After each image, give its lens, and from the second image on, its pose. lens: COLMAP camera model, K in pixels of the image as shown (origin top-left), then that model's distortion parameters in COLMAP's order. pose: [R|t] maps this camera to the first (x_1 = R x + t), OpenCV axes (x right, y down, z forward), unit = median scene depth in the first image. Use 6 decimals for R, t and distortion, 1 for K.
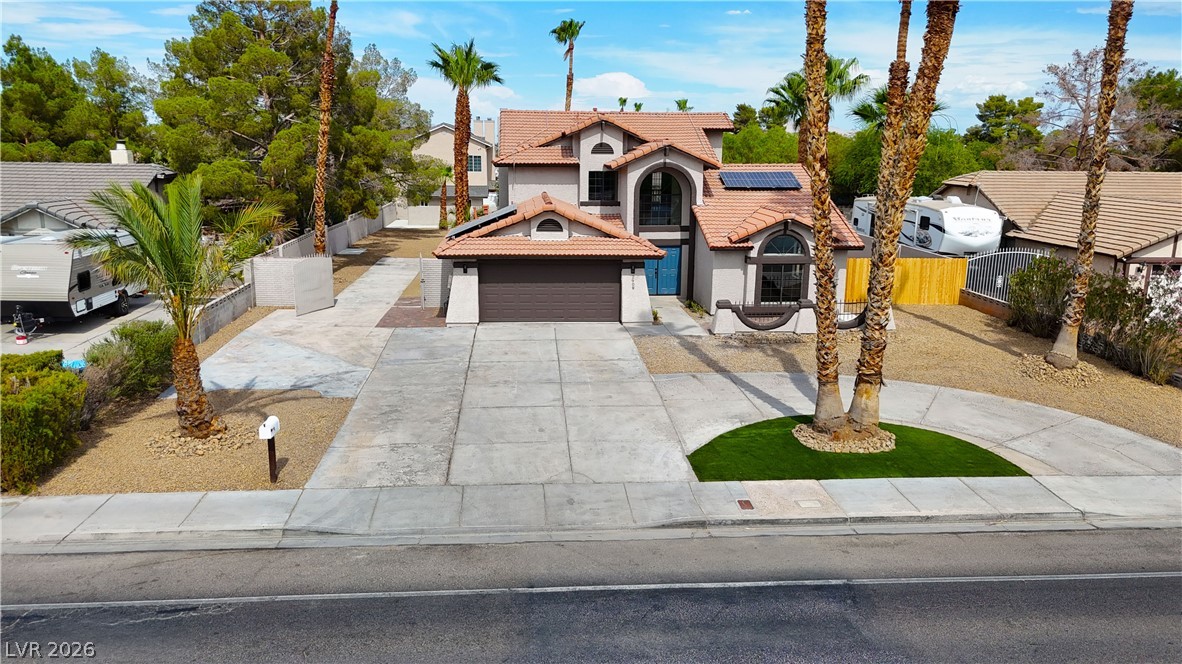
lens RADIAL K [[873.9, 0, 591.0], [0, 873.9, 332.0], [0, 0, 1]] dist [0.072257, -0.070912]
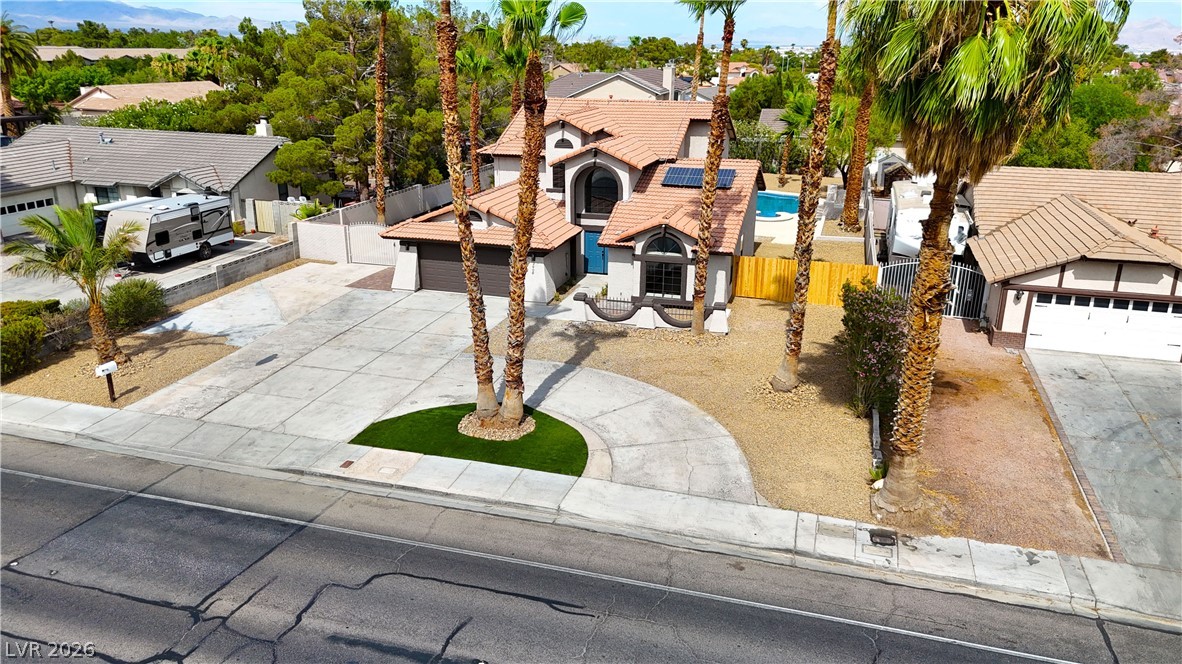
lens RADIAL K [[873.9, 0, 591.0], [0, 873.9, 332.0], [0, 0, 1]] dist [0.072257, -0.070912]
pose [[0.929553, 0.111091, -0.351553, 0.738238], [-0.075278, 0.990625, 0.113993, -0.150834], [0.360921, -0.079498, 0.929202, -0.121889]]
